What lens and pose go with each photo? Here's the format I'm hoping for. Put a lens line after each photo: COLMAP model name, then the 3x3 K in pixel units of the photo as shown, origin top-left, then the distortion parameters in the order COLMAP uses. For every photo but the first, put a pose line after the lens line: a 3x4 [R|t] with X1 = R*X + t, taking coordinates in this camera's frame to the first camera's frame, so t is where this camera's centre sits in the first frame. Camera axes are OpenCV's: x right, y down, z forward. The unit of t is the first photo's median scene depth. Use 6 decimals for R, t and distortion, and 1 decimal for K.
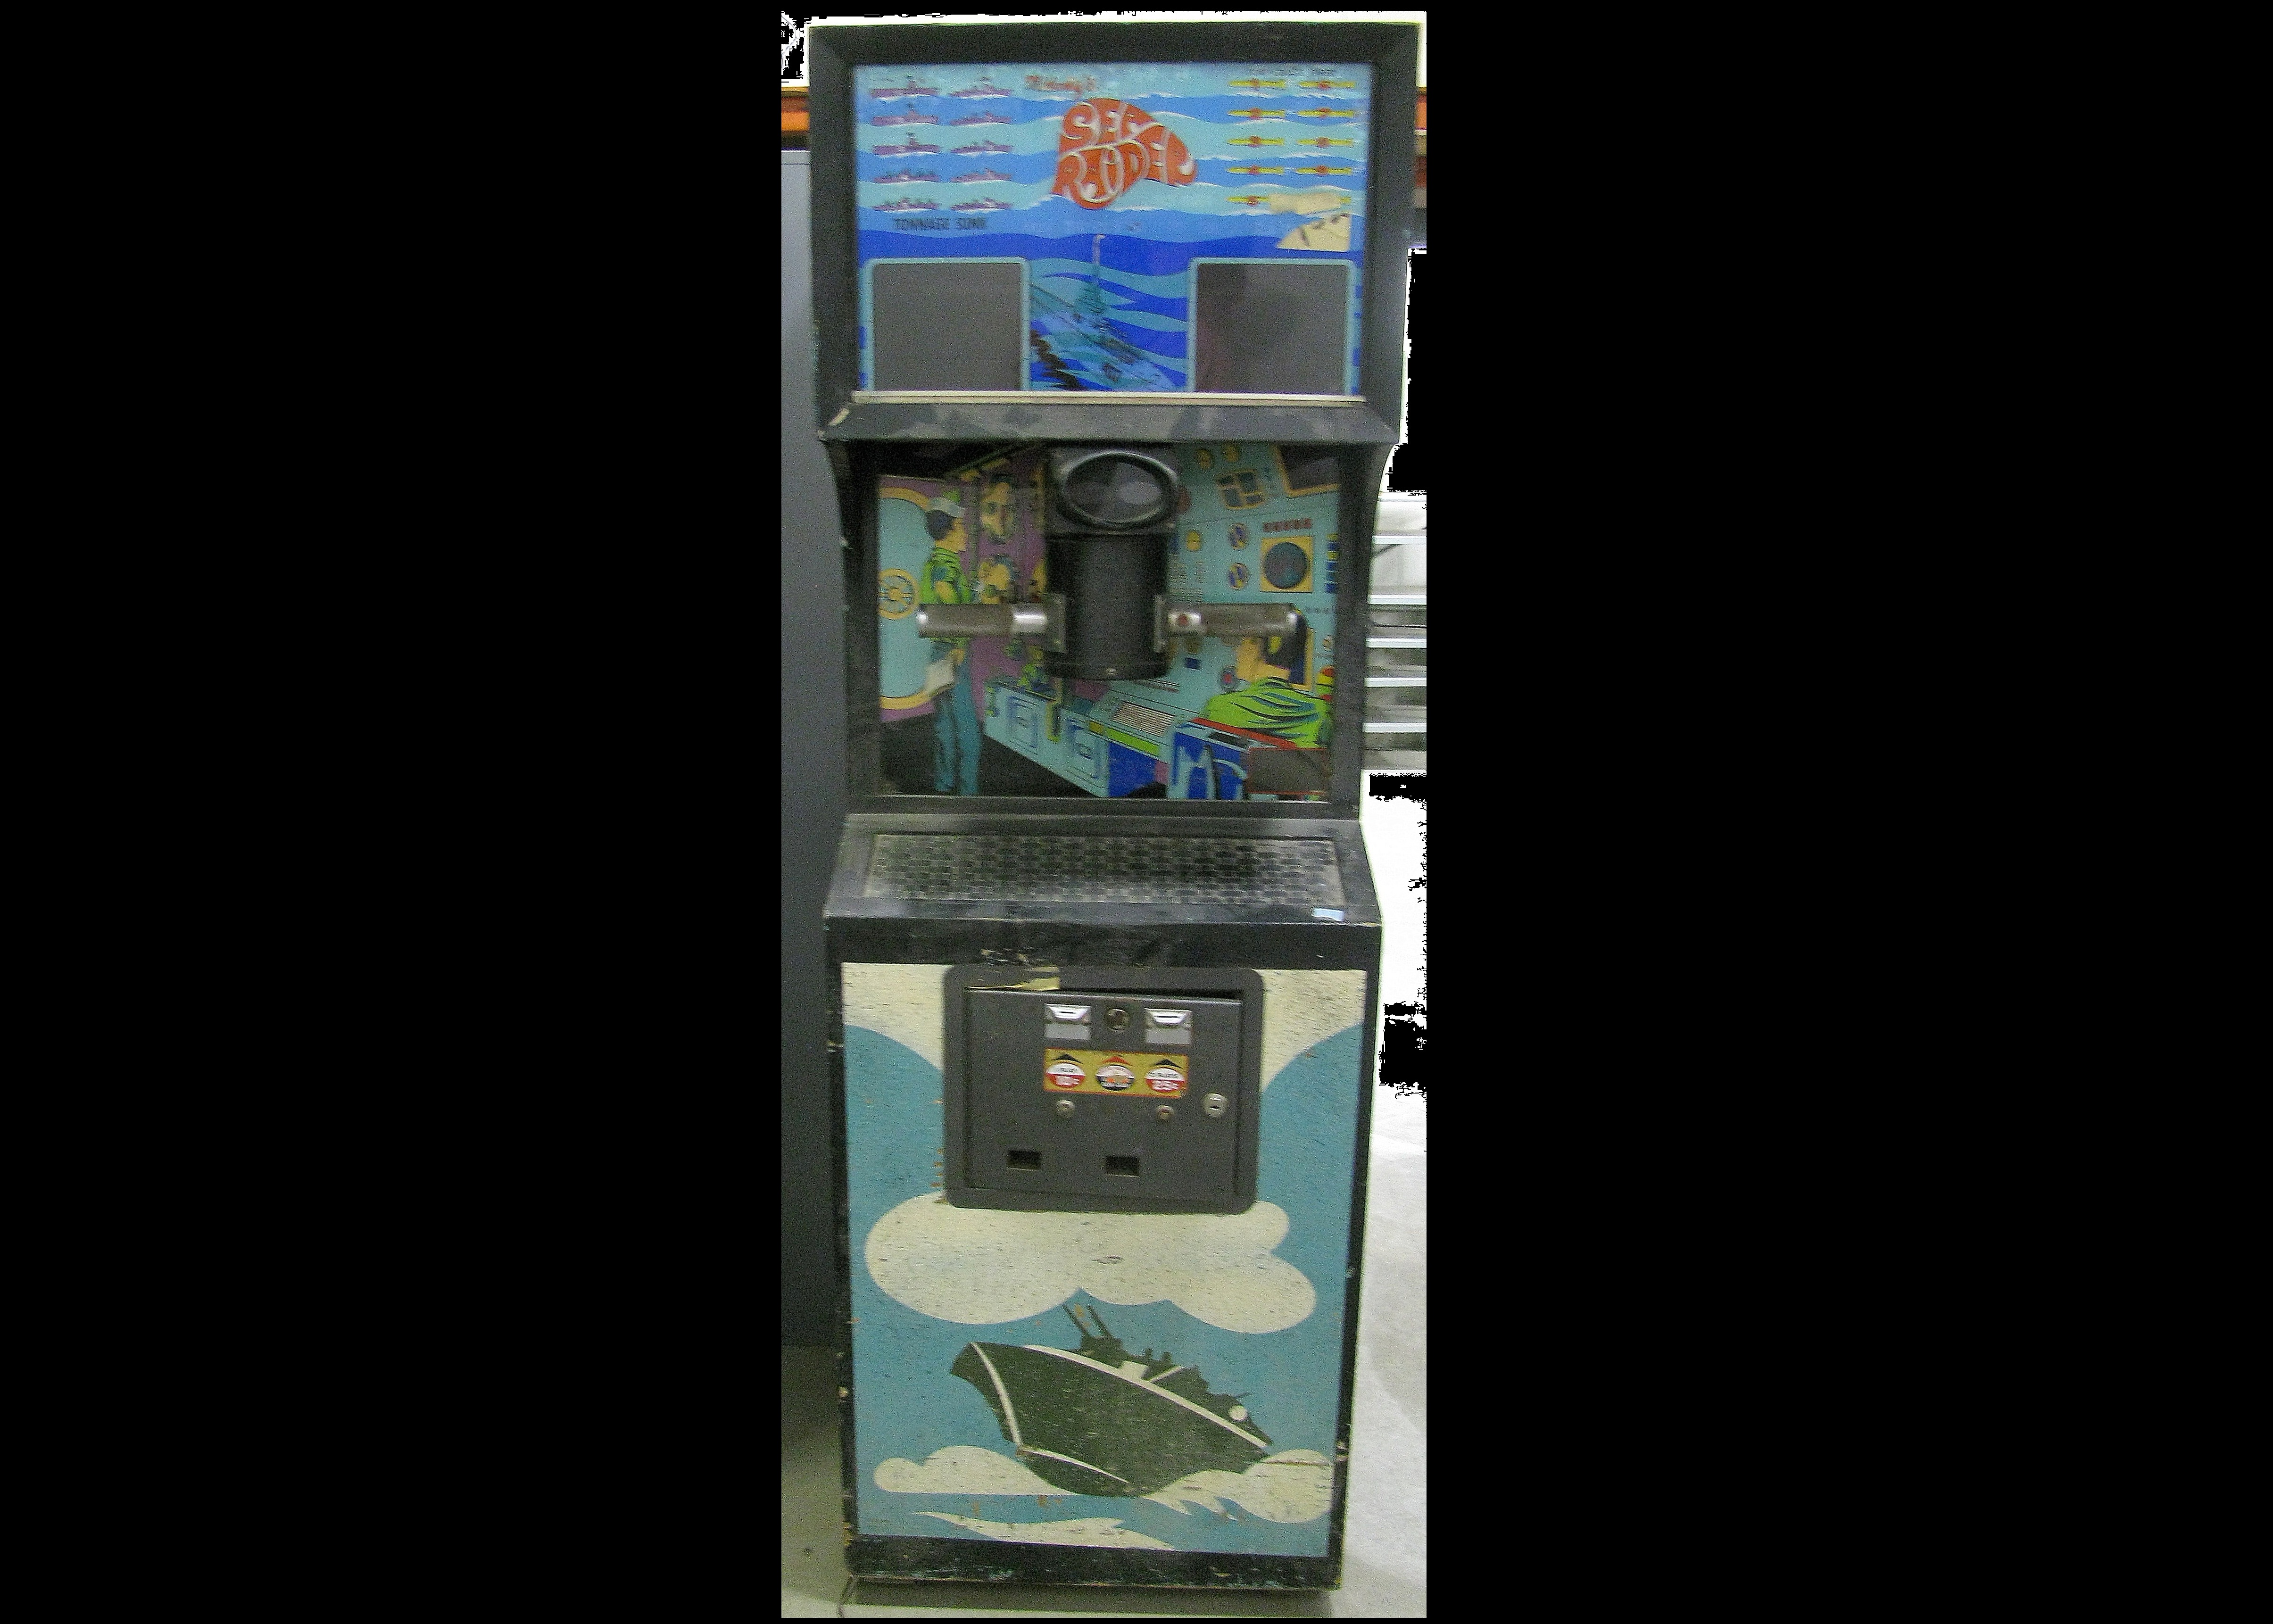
lens RADIAL K [[1686.1, 0, 998.4], [0, 1686.1, 823.1], [0, 0, 1]] dist [-0.139433, 0.006833]
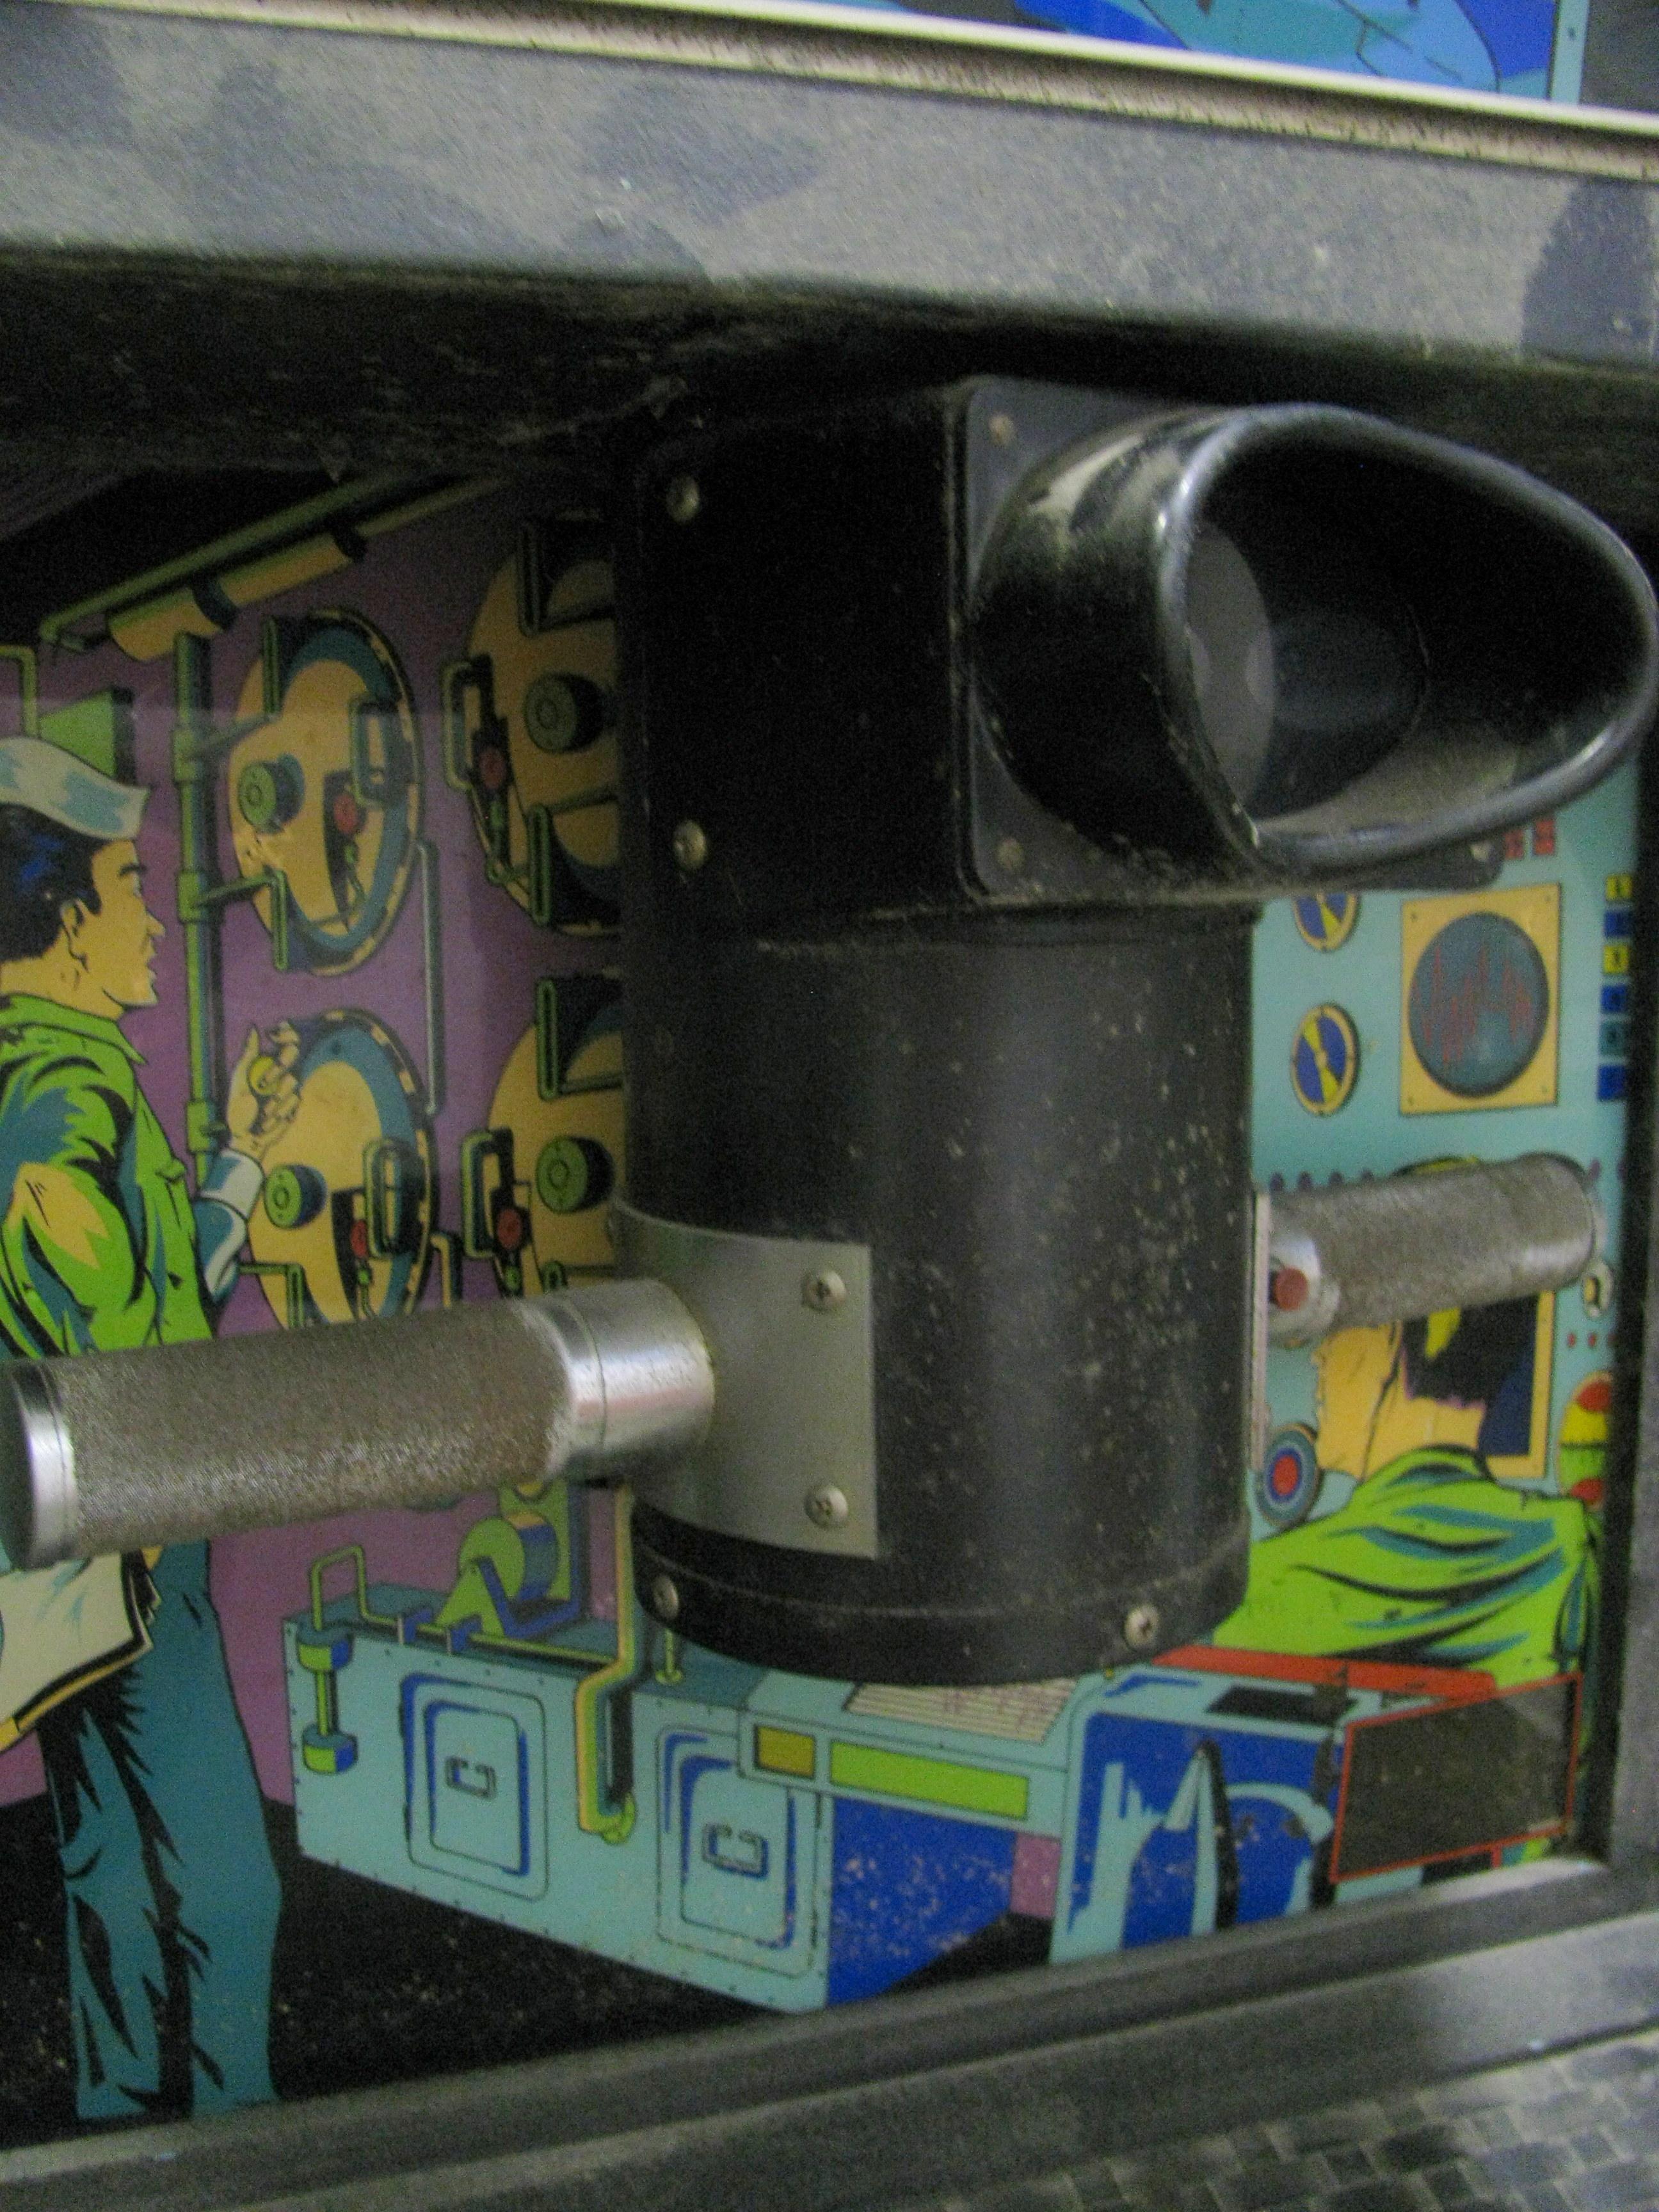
lens RADIAL K [[2252.5, 0, 756.3], [0, 2252.5, 1146.3], [0, 0, 1]] dist [-0.227741, 0.250646]
pose [[0.923863, -0.067058, 0.376803, -0.055657], [0.089480, 0.995090, -0.042298, -0.131488], [-0.372117, 0.072794, 0.925327, 0.751794]]
